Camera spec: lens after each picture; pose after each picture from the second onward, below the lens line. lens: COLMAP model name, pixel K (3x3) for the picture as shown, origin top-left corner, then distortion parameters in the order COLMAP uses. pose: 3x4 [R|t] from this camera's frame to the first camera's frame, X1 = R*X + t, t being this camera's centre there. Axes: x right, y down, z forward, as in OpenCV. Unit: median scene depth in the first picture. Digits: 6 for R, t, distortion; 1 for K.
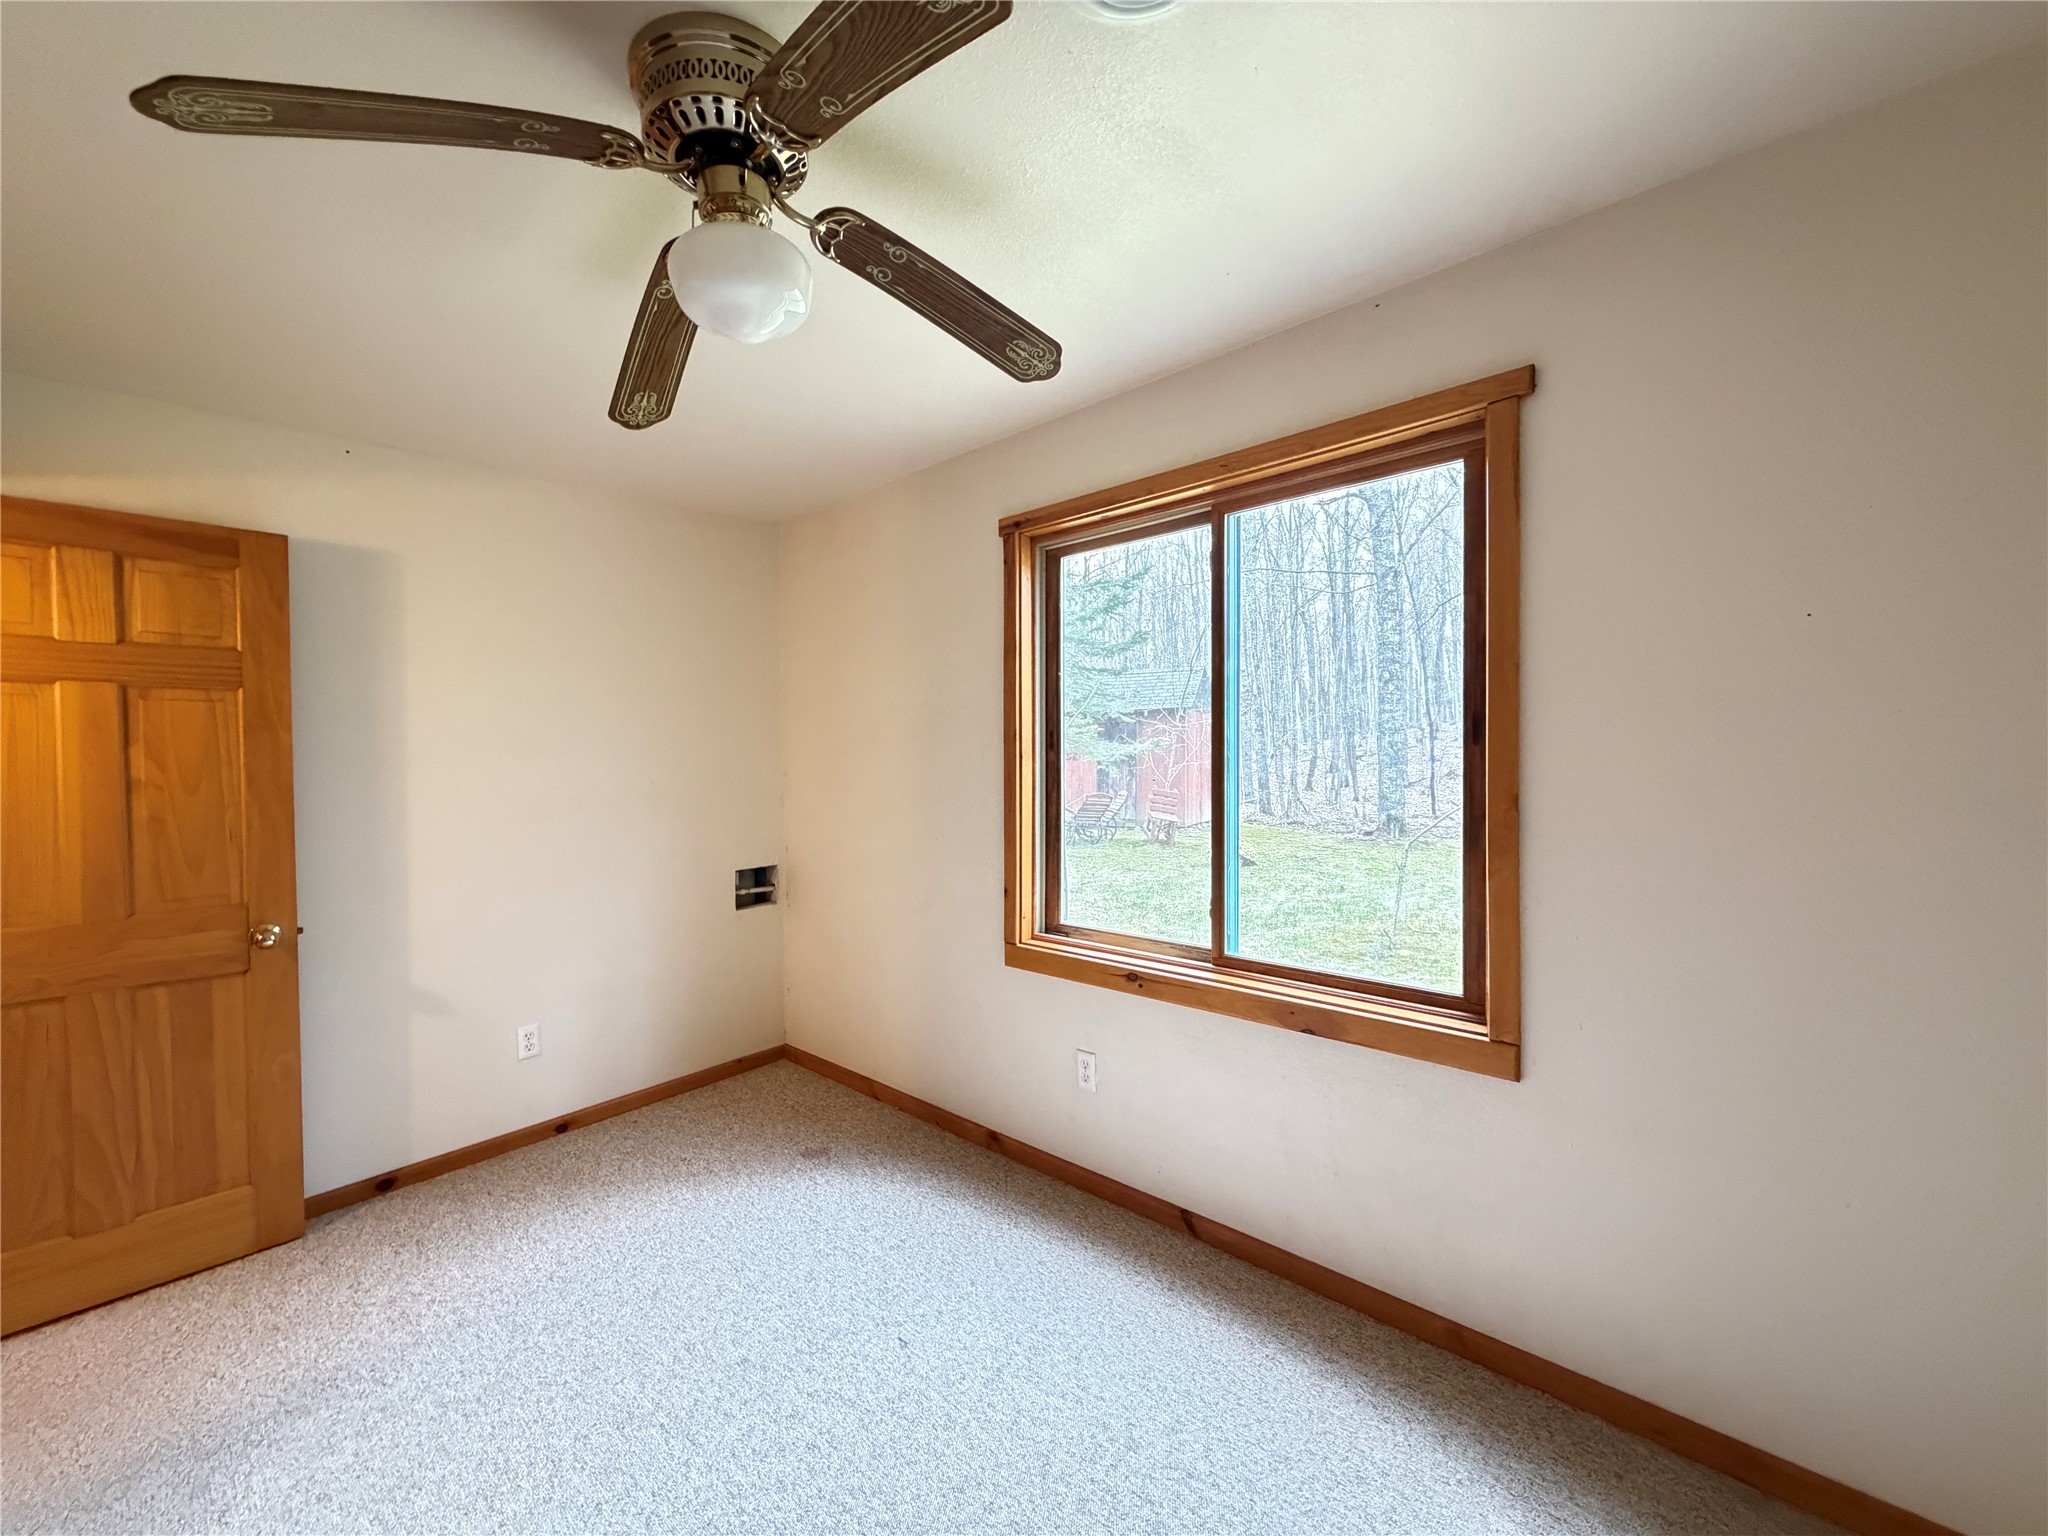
lens RADIAL K [[814.4, 0, 1021.3], [0, 814.4, 774.7], [0, 0, 1]] dist [0.000257, -0.000200]
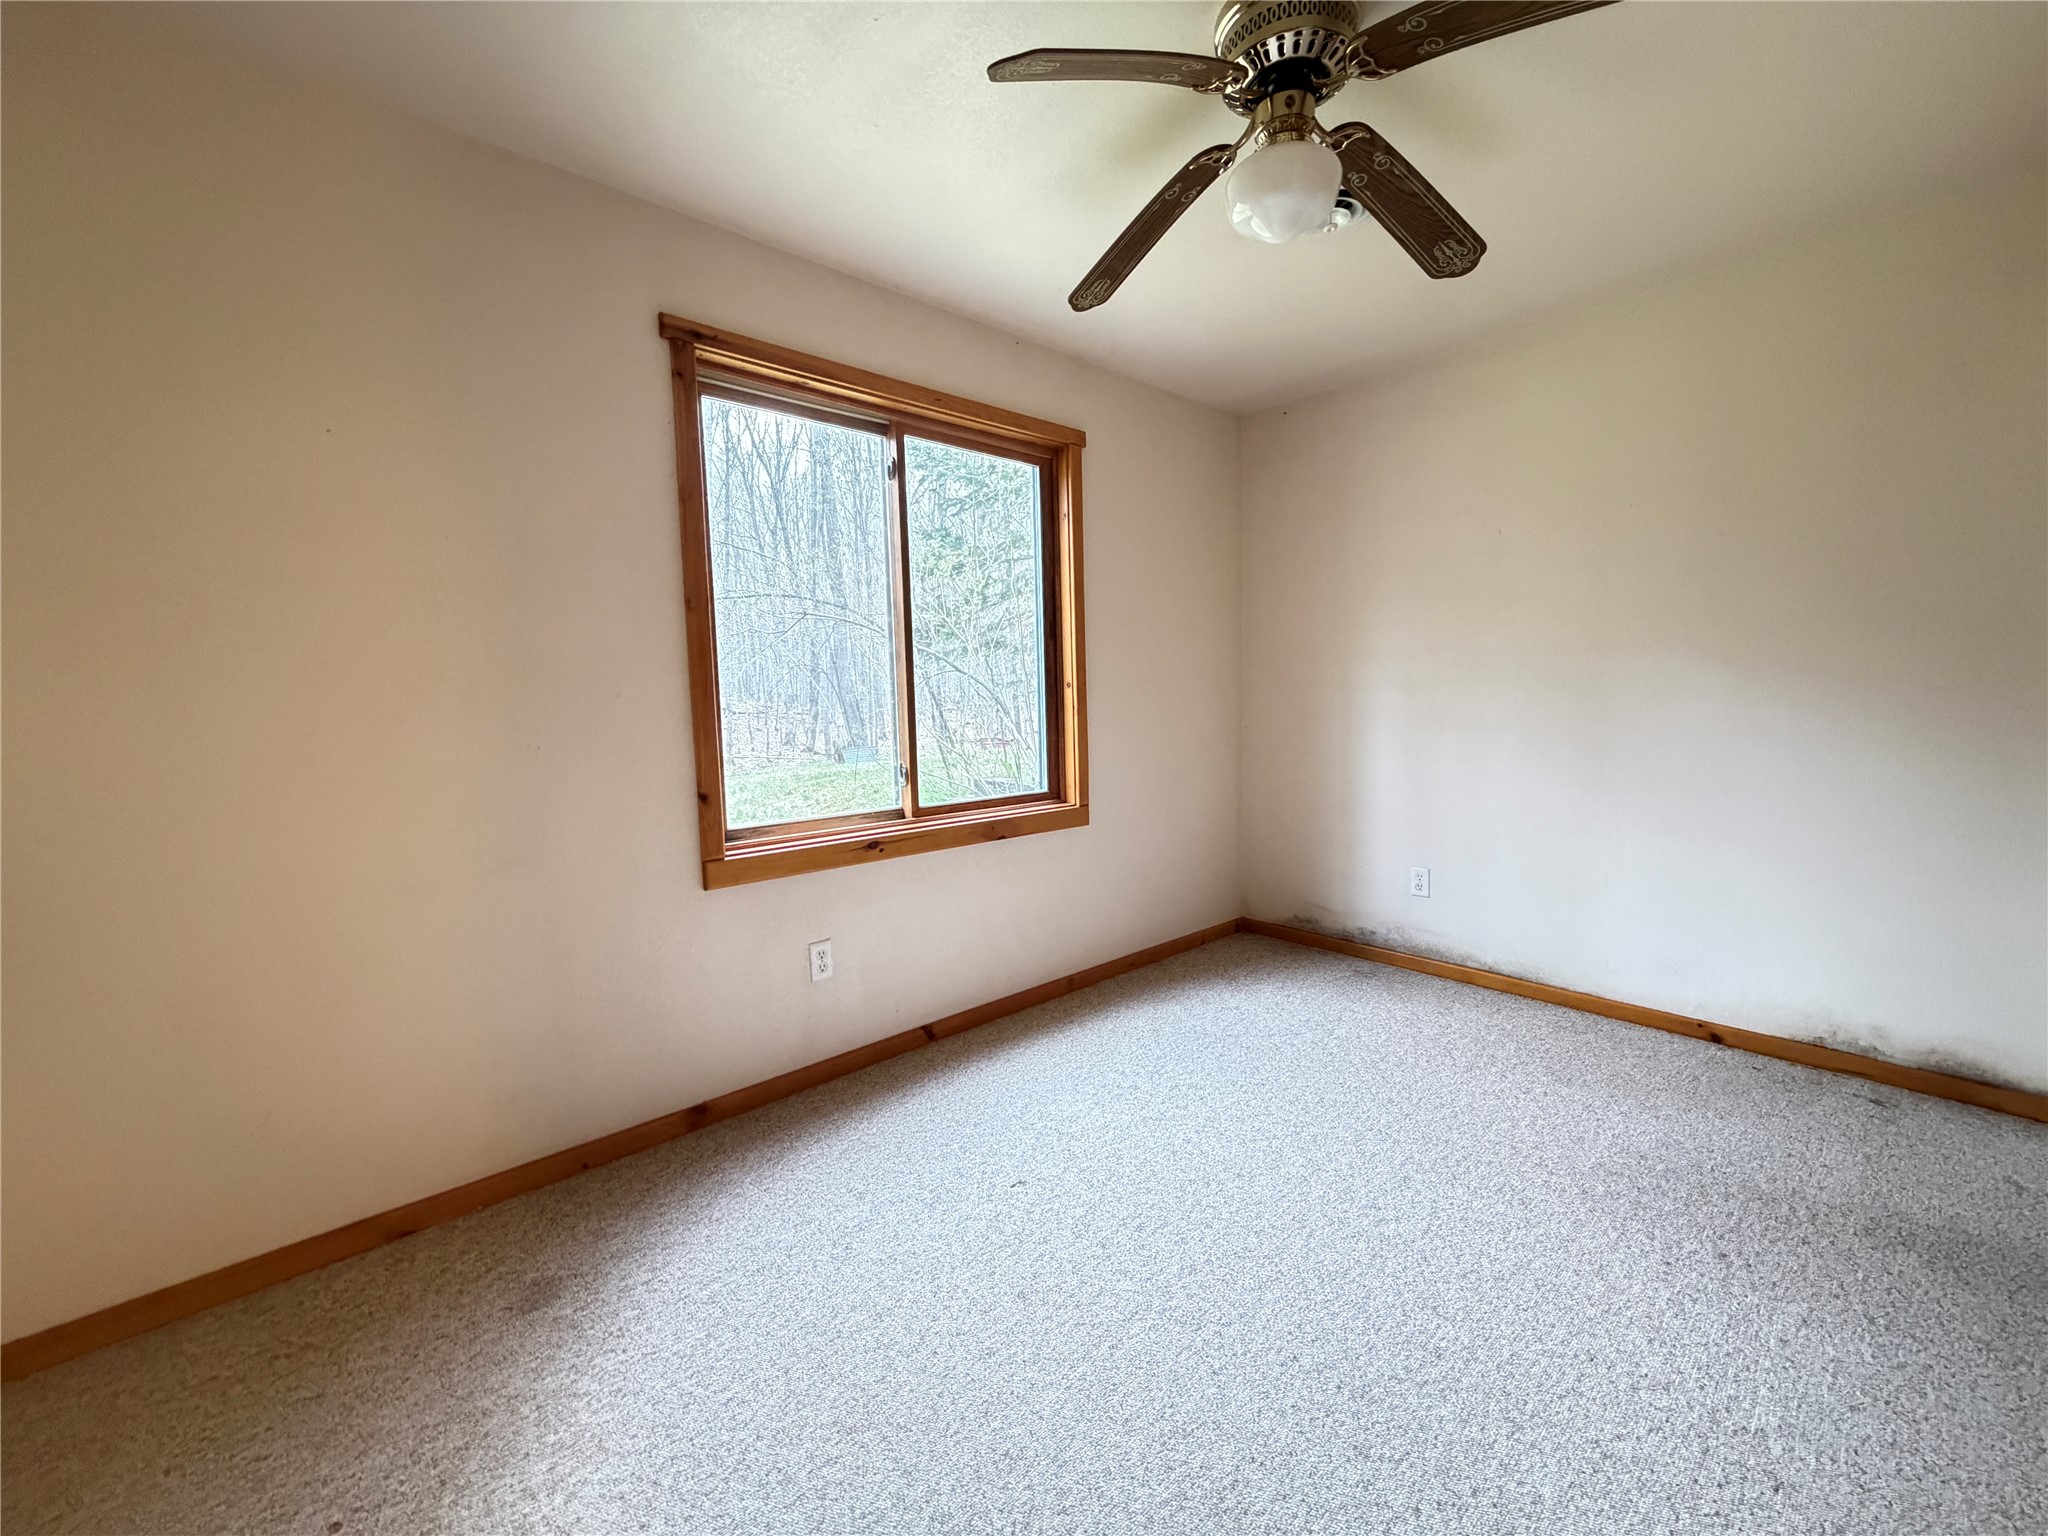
lens RADIAL K [[814.4, 0, 1019.4], [0, 814.4, 774.4], [0, 0, 1]] dist [0.000257, -0.000200]
pose [[0.104430, -0.079287, 0.991367, -0.942342], [0.047372, 0.996082, 0.074674, 0.090238], [-0.993403, 0.039165, 0.107777, 0.730760]]
